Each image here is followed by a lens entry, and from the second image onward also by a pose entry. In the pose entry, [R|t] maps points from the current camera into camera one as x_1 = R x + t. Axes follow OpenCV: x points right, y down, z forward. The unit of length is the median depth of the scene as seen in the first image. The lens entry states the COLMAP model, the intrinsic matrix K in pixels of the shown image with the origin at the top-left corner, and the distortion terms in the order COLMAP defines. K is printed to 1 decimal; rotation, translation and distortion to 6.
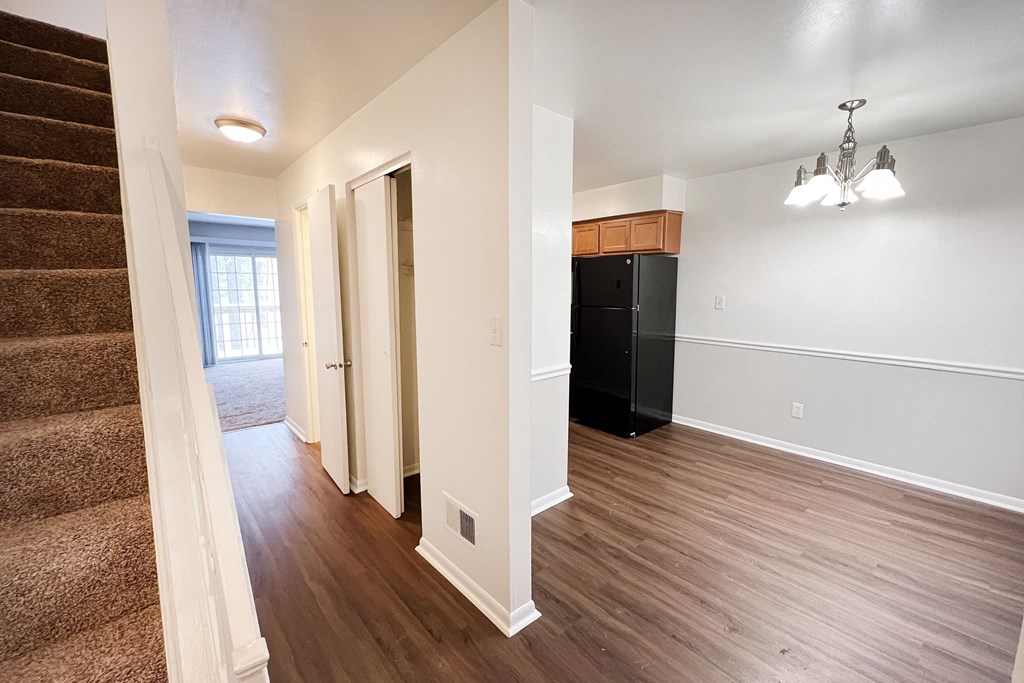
lens RADIAL K [[424.4, 0, 514.4], [0, 424.4, 340.8], [0, 0, 1]] dist [-0.001577, 0.000363]
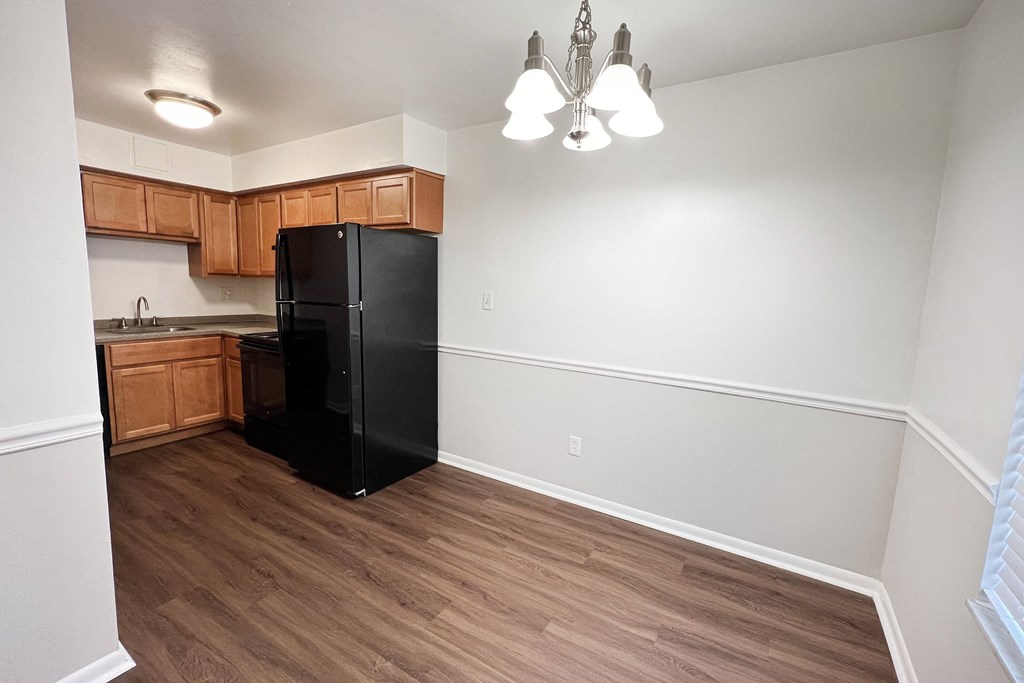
lens RADIAL K [[424.4, 0, 513.4], [0, 424.4, 341.3], [0, 0, 1]] dist [-0.001577, 0.000363]
pose [[0.961635, -0.005700, 0.274271, 0.338404], [0.005869, 0.999983, 0.000208, -0.020141], [-0.274268, 0.001410, 0.961652, 0.291368]]
